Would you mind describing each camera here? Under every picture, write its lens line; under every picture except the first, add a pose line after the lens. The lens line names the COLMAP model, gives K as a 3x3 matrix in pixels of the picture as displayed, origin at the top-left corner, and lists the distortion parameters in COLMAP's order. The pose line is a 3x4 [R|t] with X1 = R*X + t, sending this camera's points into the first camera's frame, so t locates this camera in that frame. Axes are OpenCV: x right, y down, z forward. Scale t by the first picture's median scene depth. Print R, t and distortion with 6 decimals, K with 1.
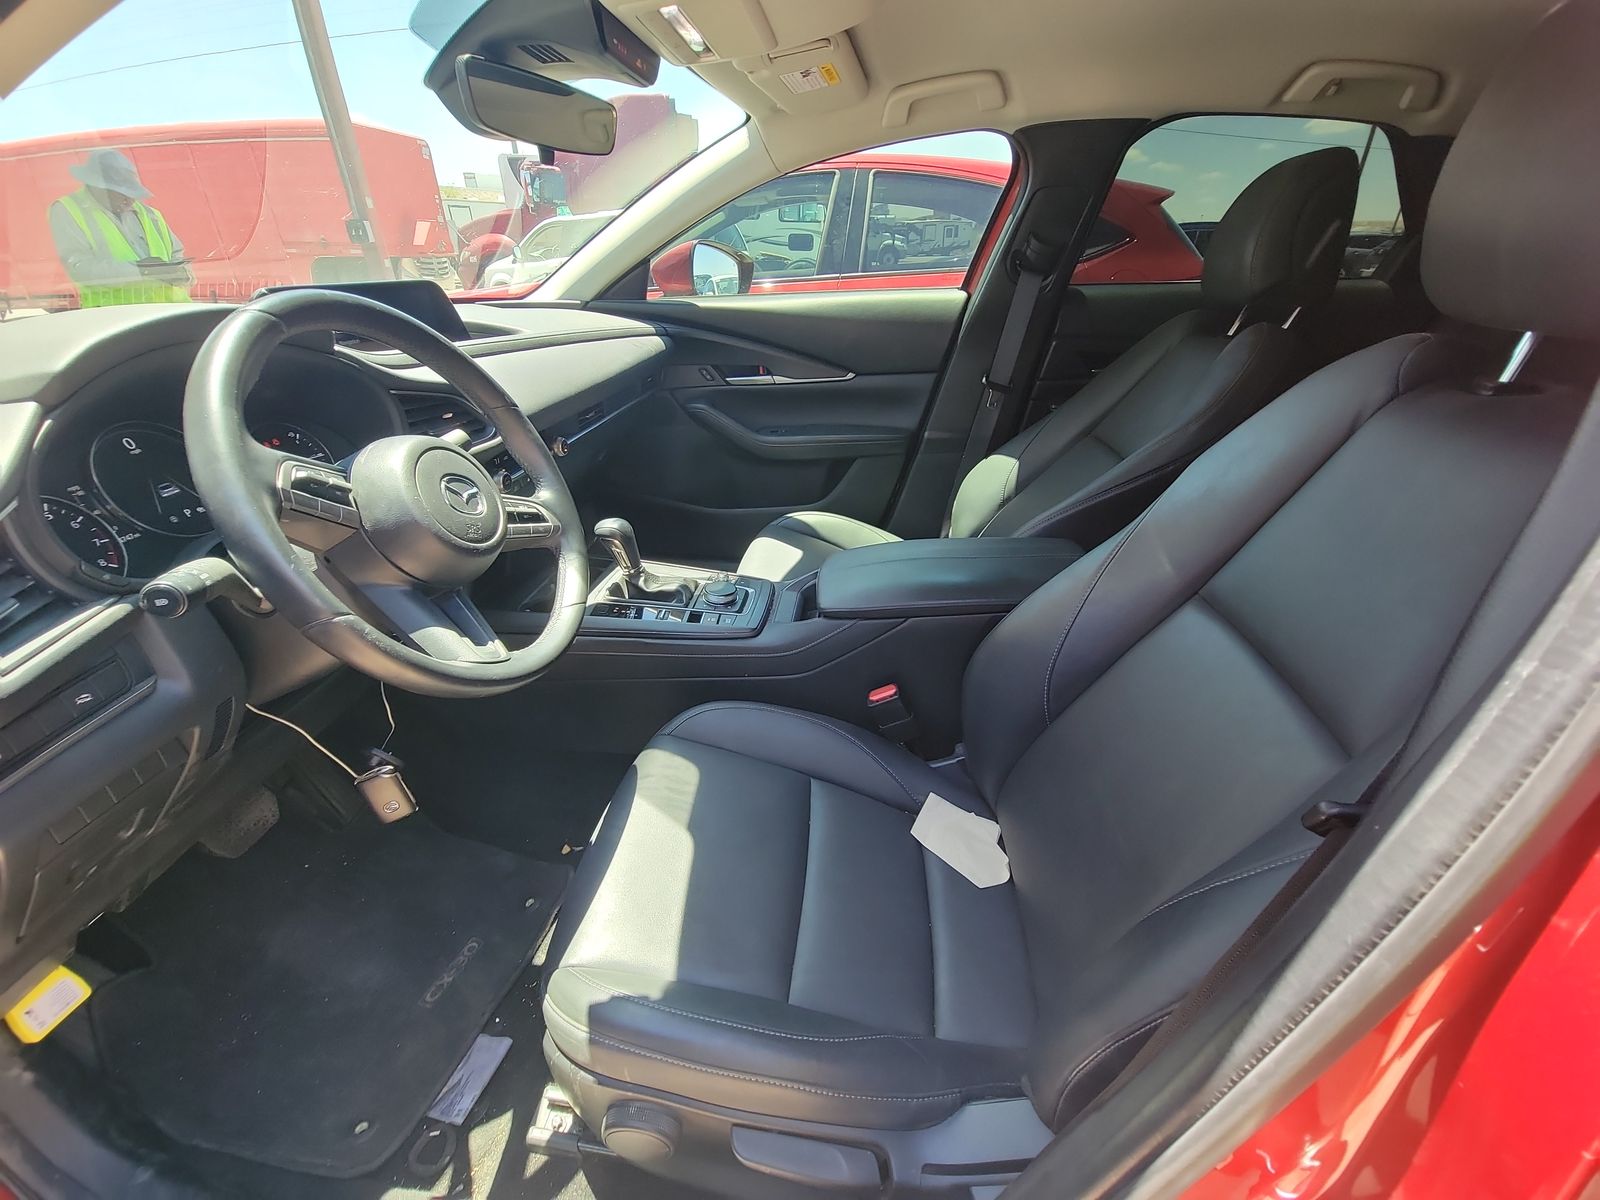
lens RADIAL K [[650.9, 0, 800.0], [0, 650.9, 600.0], [0, 0, 1]] dist [-0.000442, 0.000136]
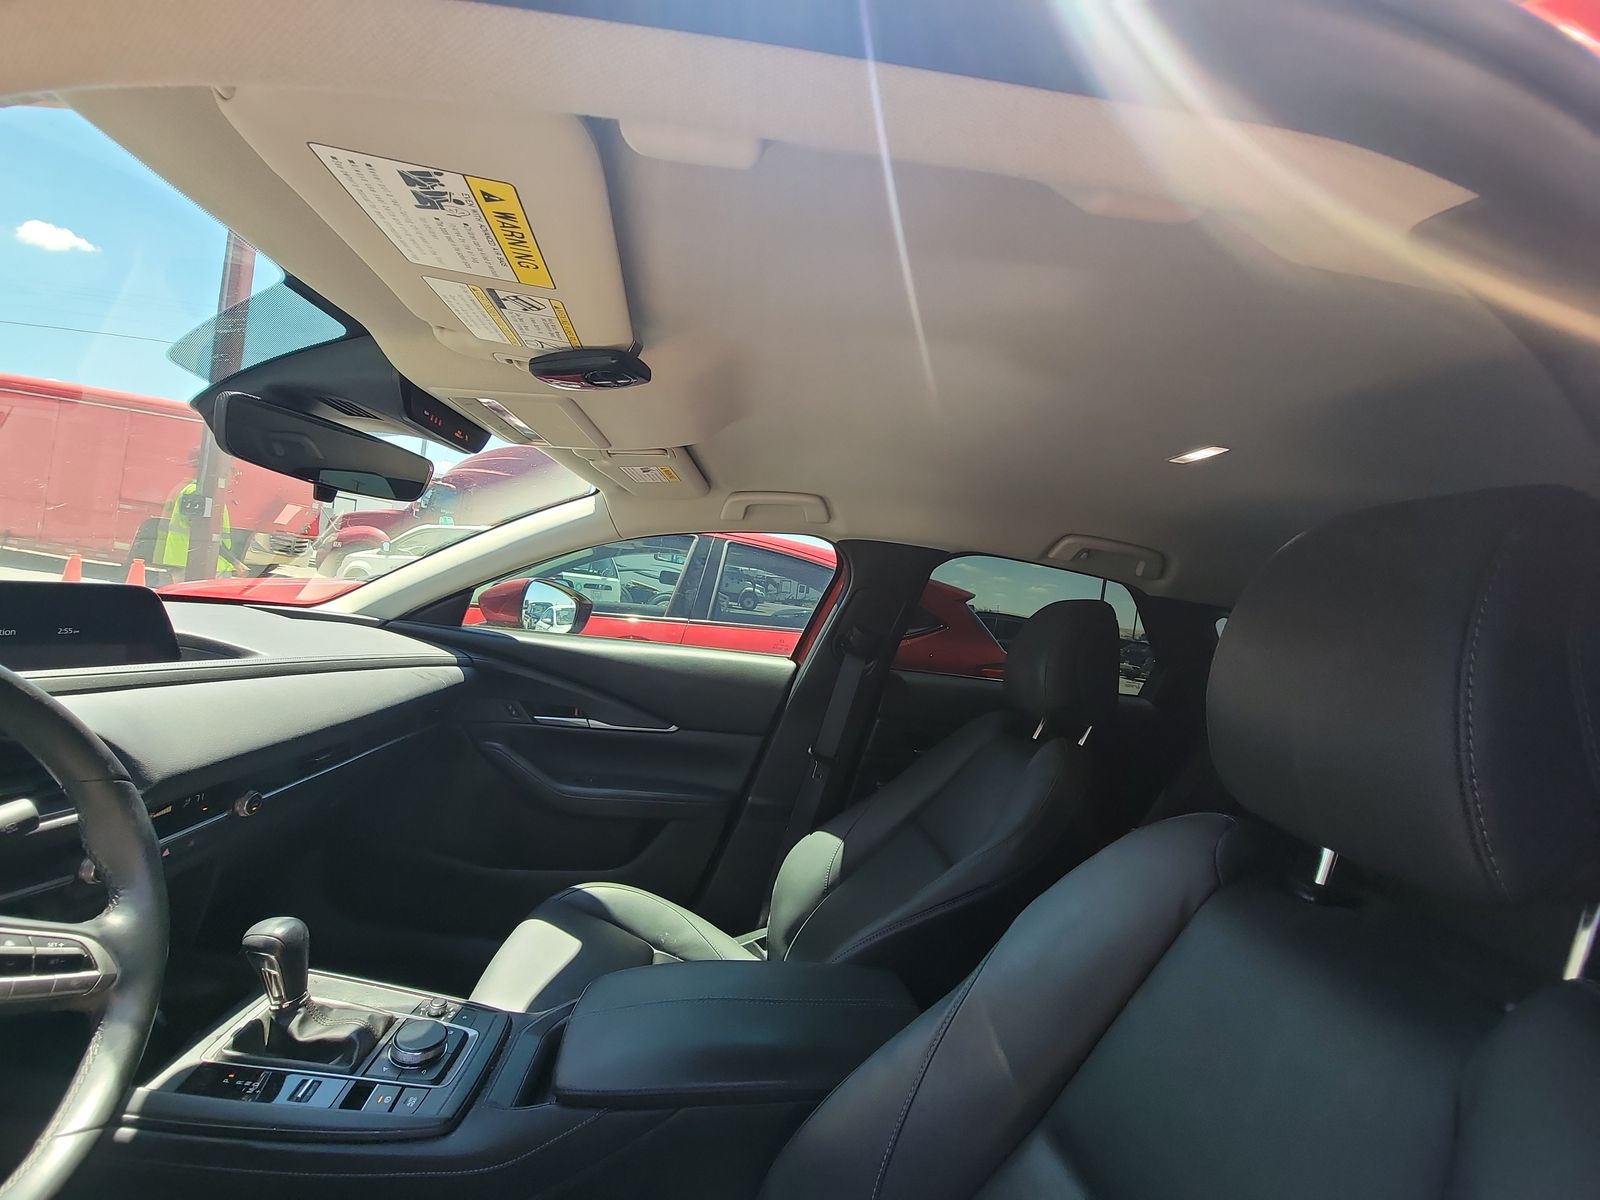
lens RADIAL K [[666.3, 0, 800.0], [0, 666.3, 600.0], [0, 0, 1]] dist [0.012747, -0.011382]
pose [[0.969583, 0.140716, 0.200268, 0.047078], [-0.030197, 0.880735, -0.472646, -0.078935], [-0.242892, 0.452223, 0.858195, 0.067767]]
